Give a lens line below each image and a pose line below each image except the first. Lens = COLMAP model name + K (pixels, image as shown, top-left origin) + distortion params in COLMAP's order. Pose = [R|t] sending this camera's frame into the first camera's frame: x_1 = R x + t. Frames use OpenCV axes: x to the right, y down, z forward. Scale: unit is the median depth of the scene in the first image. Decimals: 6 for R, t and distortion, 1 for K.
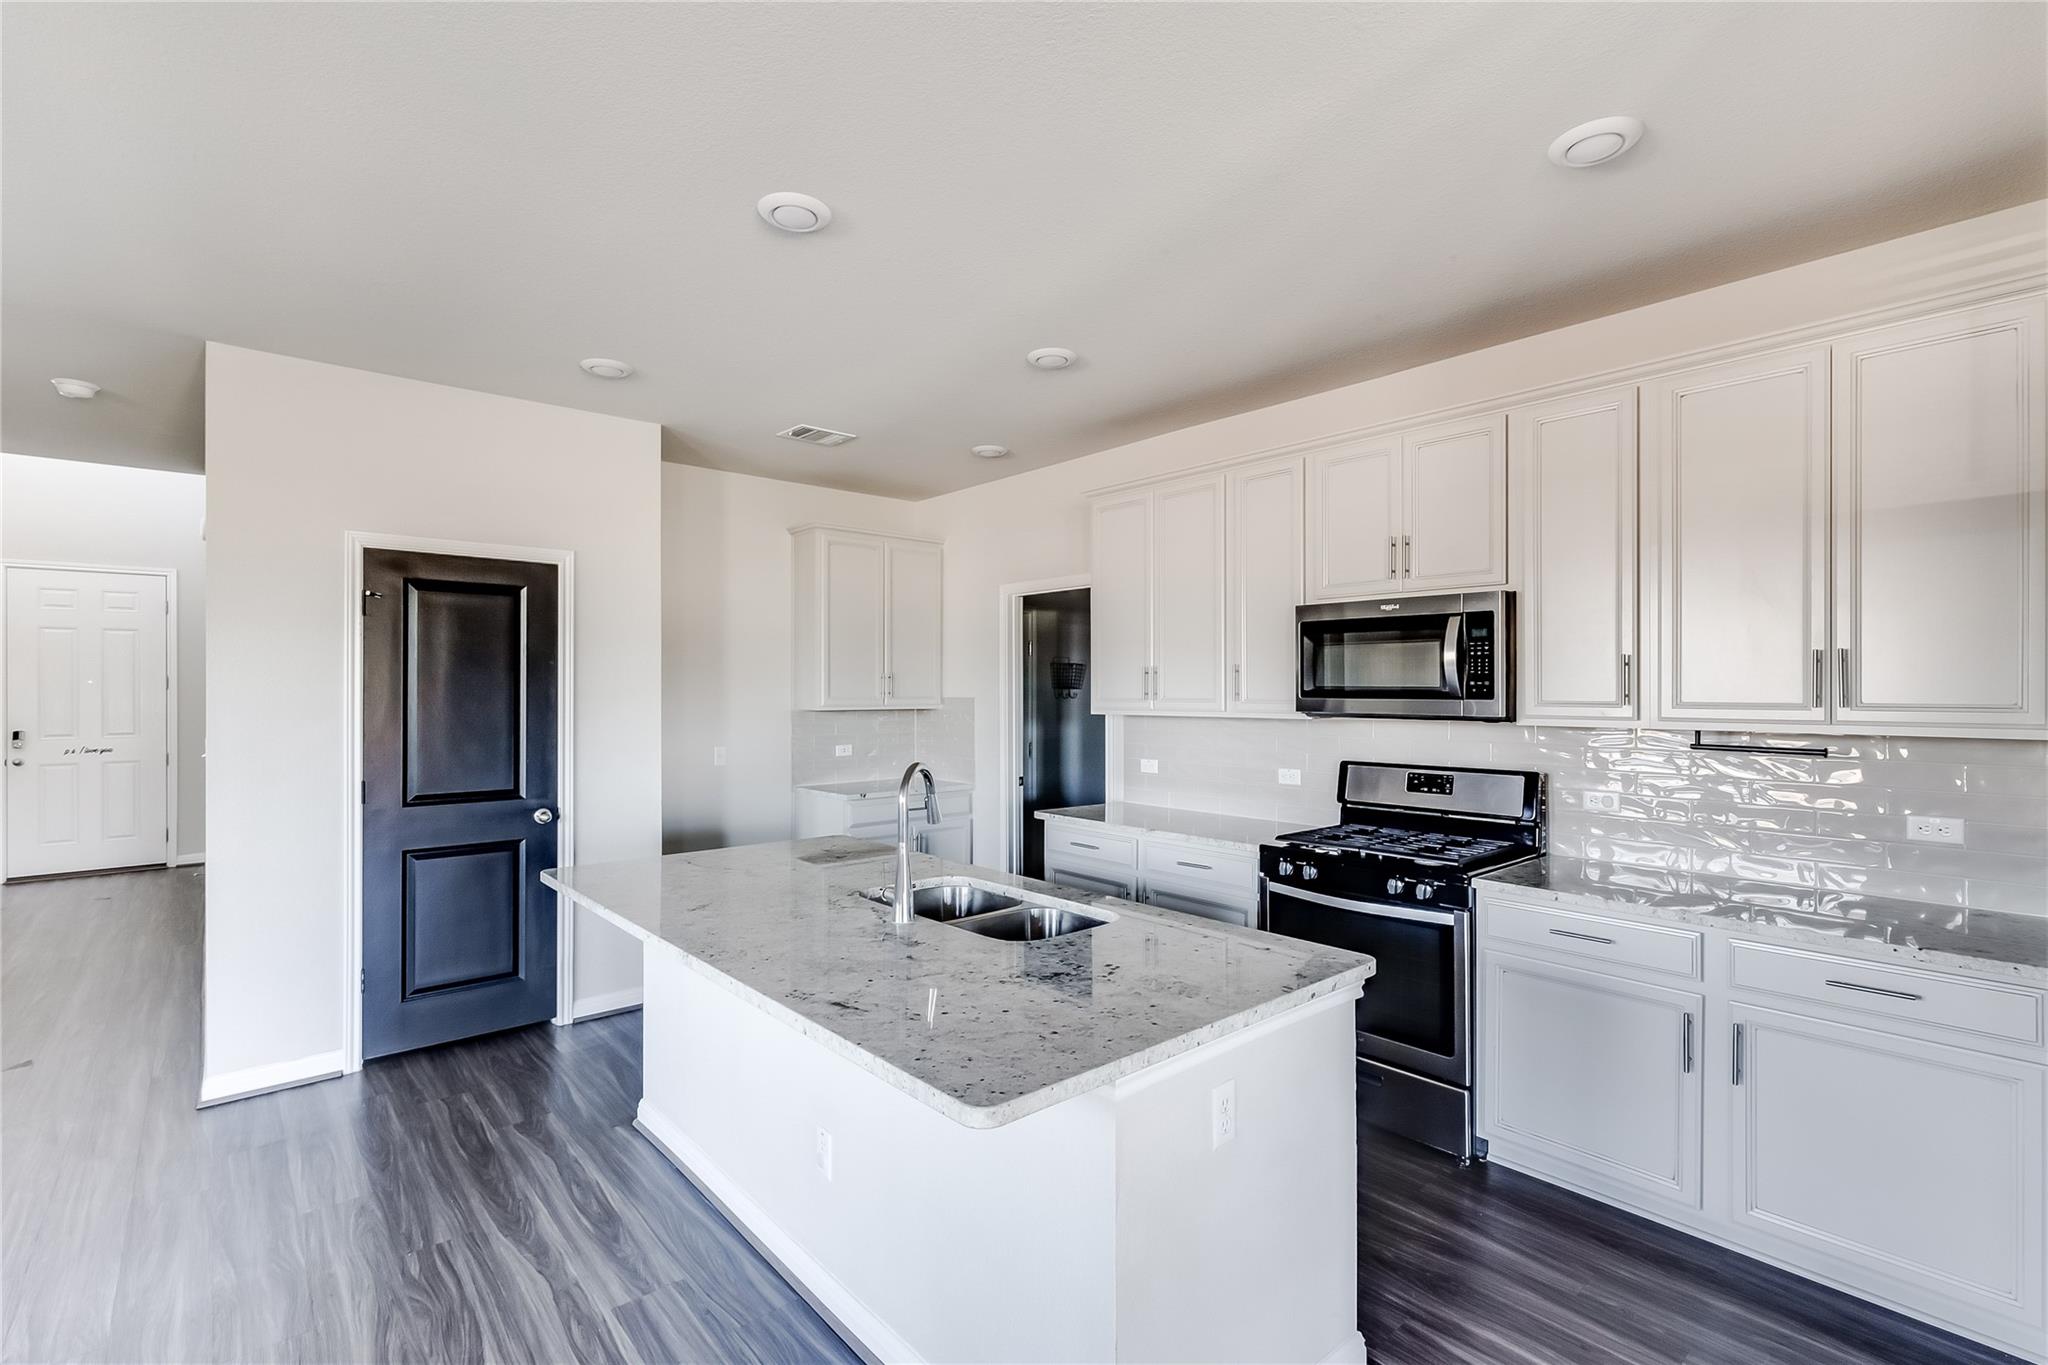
lens RADIAL K [[905.4, 0, 1036.6], [0, 905.4, 683.0], [0, 0, 1]] dist [-0.021059, -0.000277]
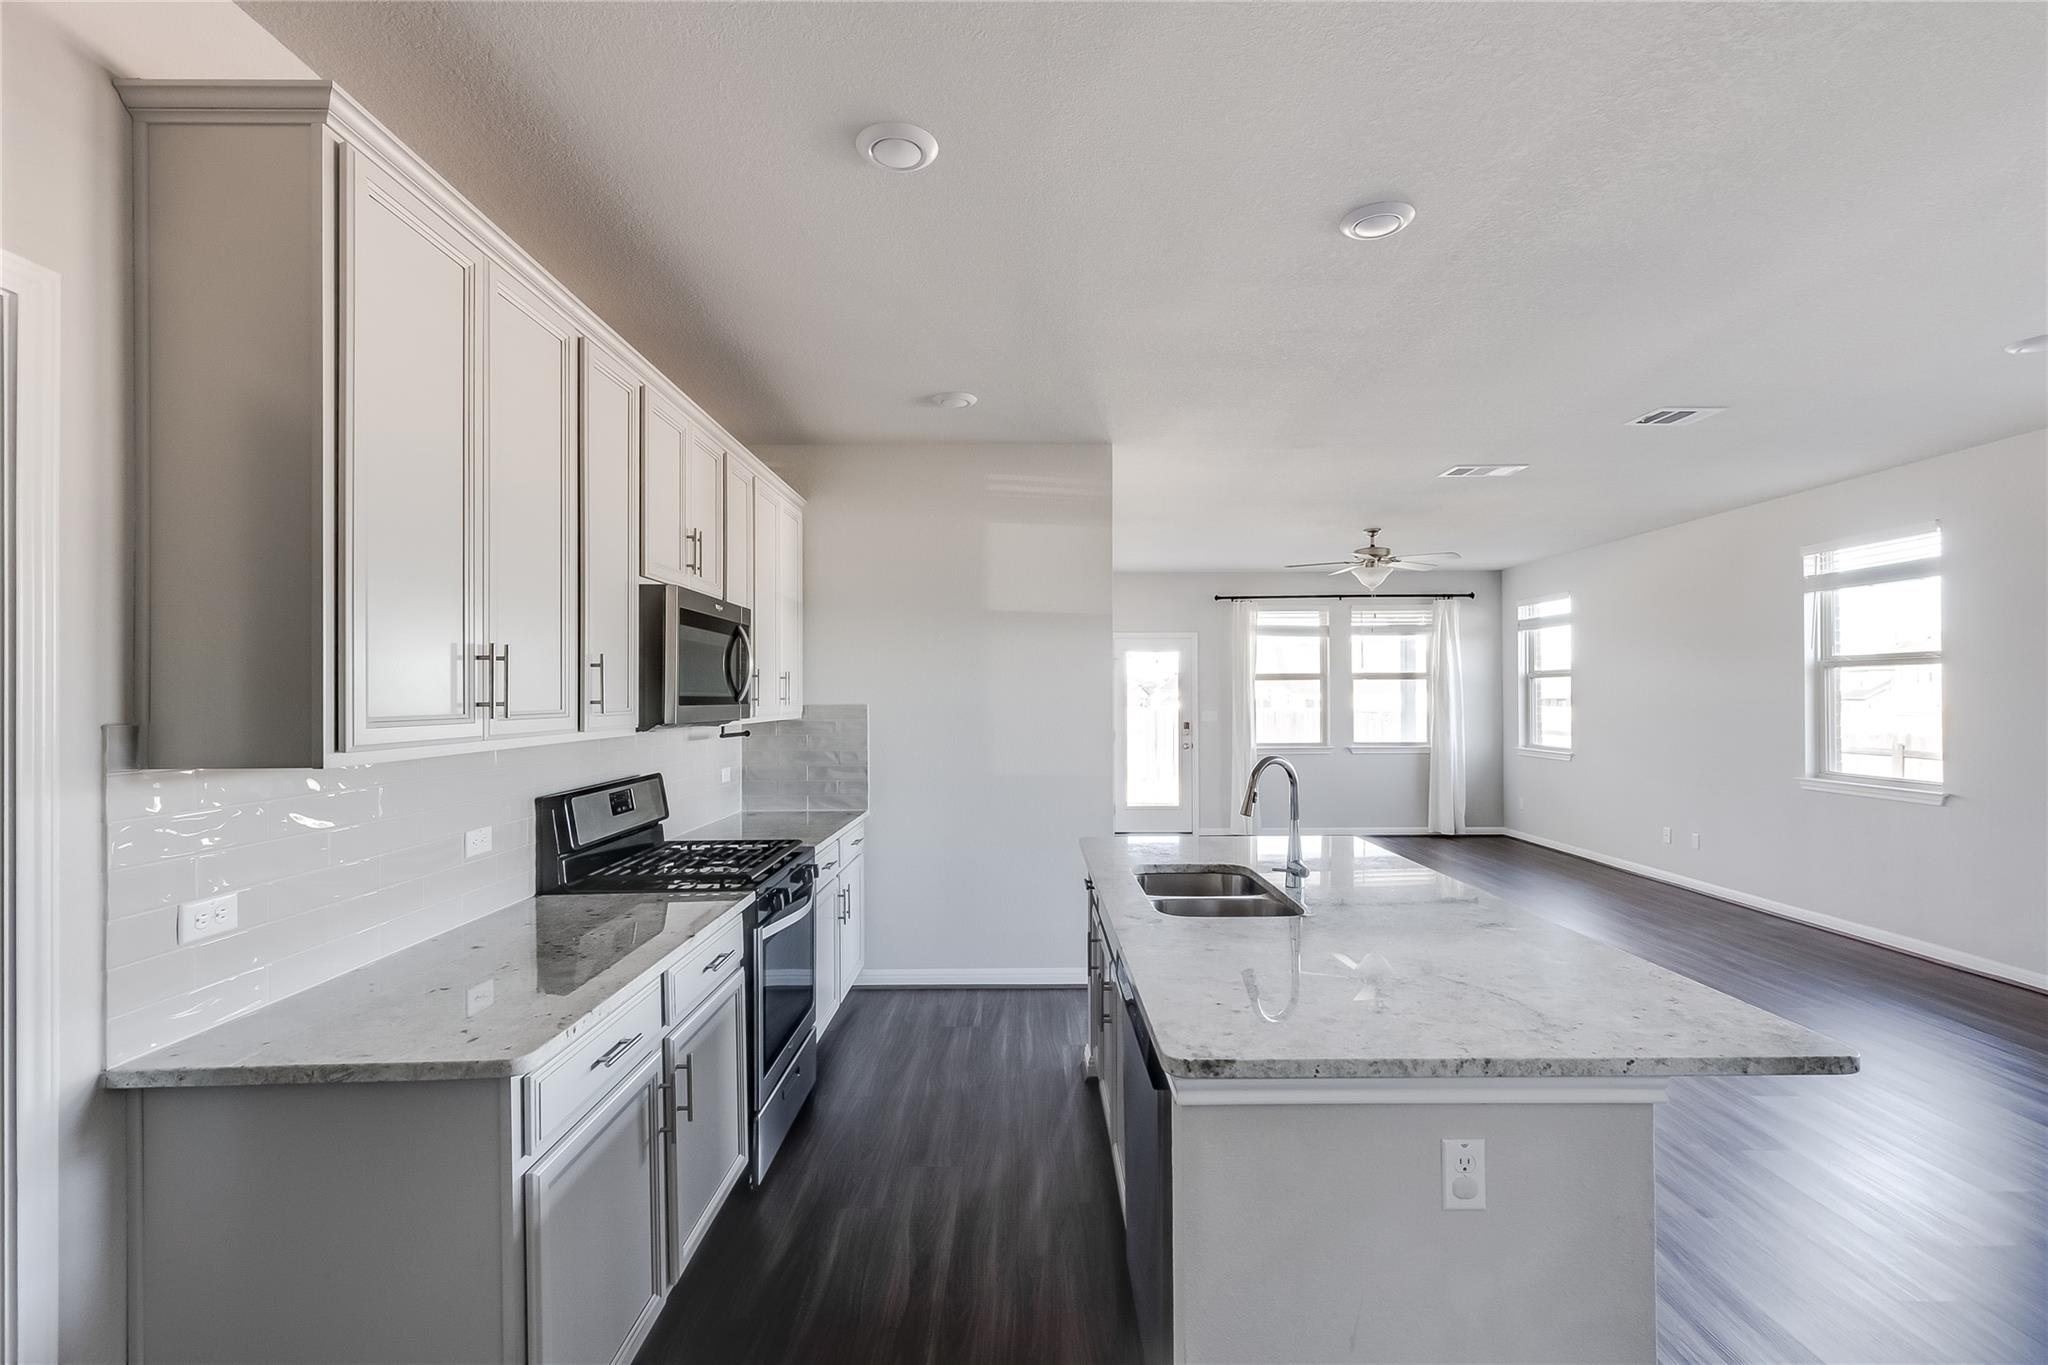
lens RADIAL K [[946.1, 0, 1038.6], [0, 946.1, 688.2], [0, 0, 1]] dist [-0.002165, -0.001410]
pose [[-0.765340, 0.011787, 0.643519, -0.395614], [0.004163, 0.999902, -0.013364, 0.012278], [-0.643613, -0.007549, -0.765314, 1.222800]]
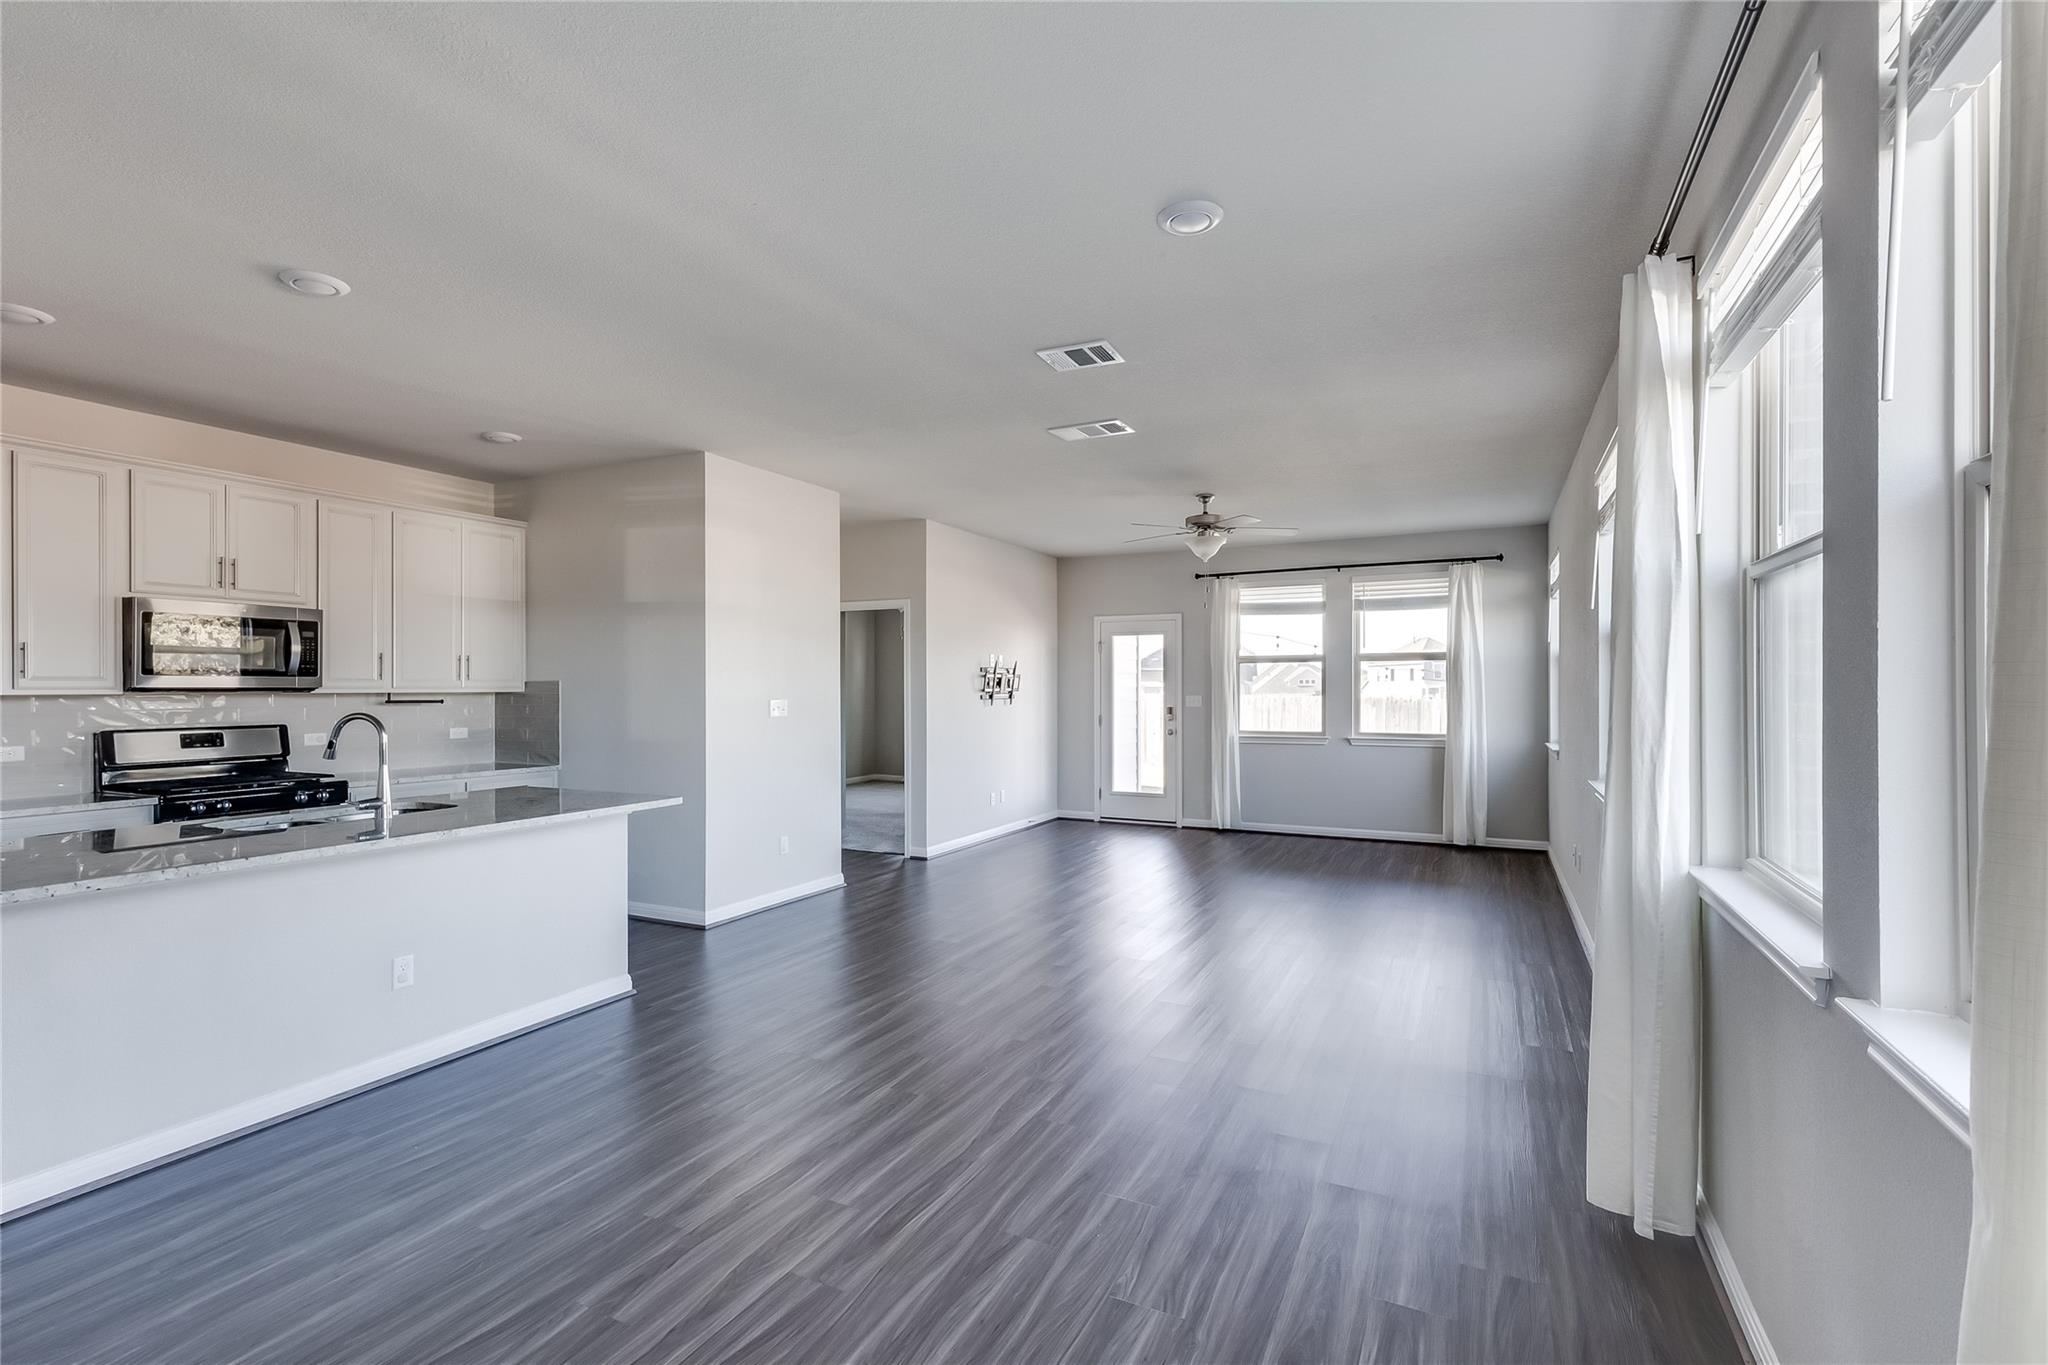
lens RADIAL K [[946.1, 0, 1038.6], [0, 946.1, 688.2], [0, 0, 1]] dist [-0.002165, -0.001410]
pose [[-0.391576, 0.003998, 0.920137, -1.131025], [-0.001494, 0.999986, -0.004981, 0.033427], [-0.920145, -0.003325, -0.391565, 0.344756]]
